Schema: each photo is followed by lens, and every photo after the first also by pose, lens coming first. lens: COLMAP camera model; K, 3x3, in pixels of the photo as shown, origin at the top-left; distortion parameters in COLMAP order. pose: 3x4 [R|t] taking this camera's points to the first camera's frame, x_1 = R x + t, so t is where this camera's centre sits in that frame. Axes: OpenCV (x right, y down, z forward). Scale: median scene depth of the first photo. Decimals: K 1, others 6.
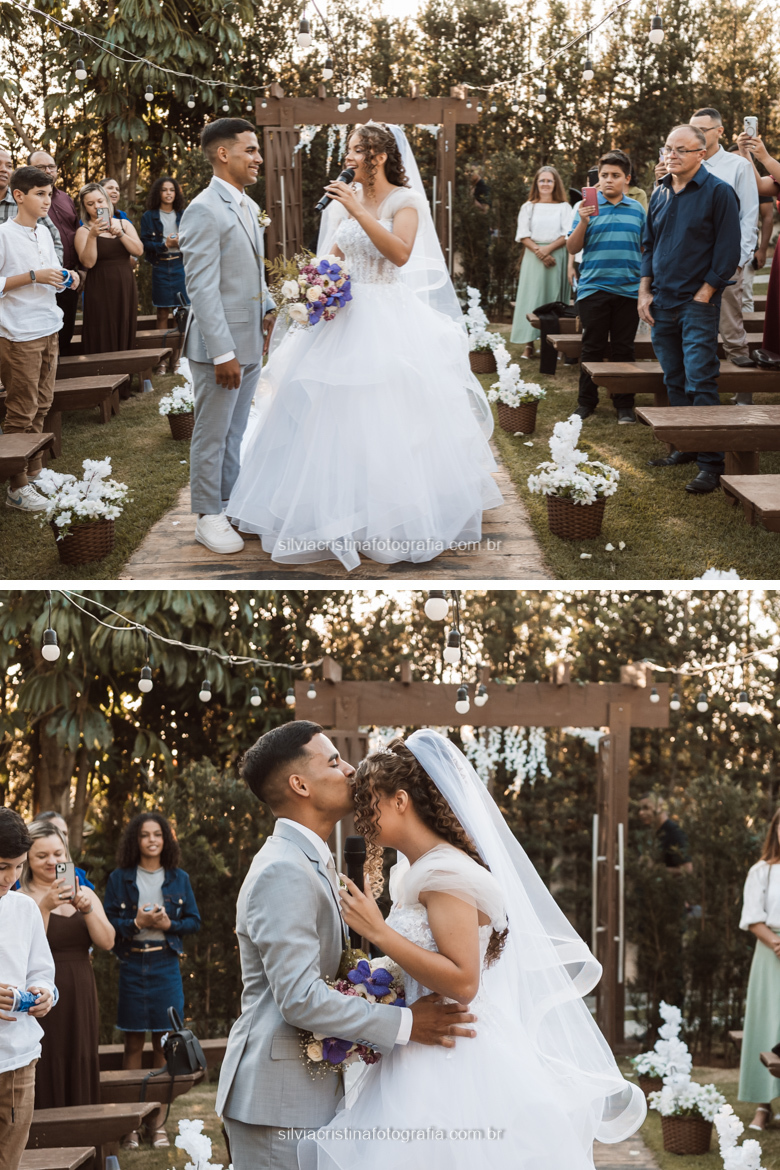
lens RADIAL K [[2499.3, 0, 291.2], [0, 2499.3, 585.0], [0, 0, 1]] dist [0.003191, -0.283635]
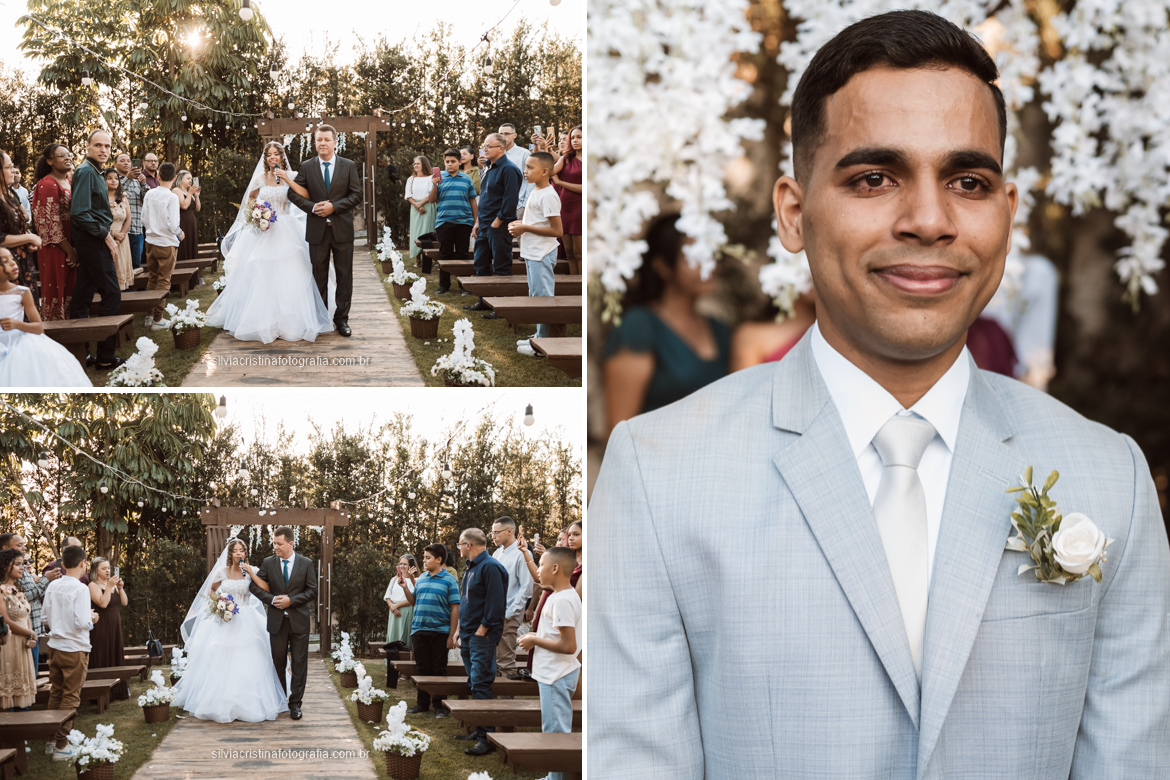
lens RADIAL K [[2499.3, 0, 585.0], [0, 2499.3, 390.0], [0, 0, 1]] dist [0.003191, -0.283635]
pose [[0.987418, 0.025168, 0.156114, -0.022381], [0.012968, 0.971040, -0.238566, 0.098833], [-0.157597, 0.237589, 0.958496, -0.495839]]
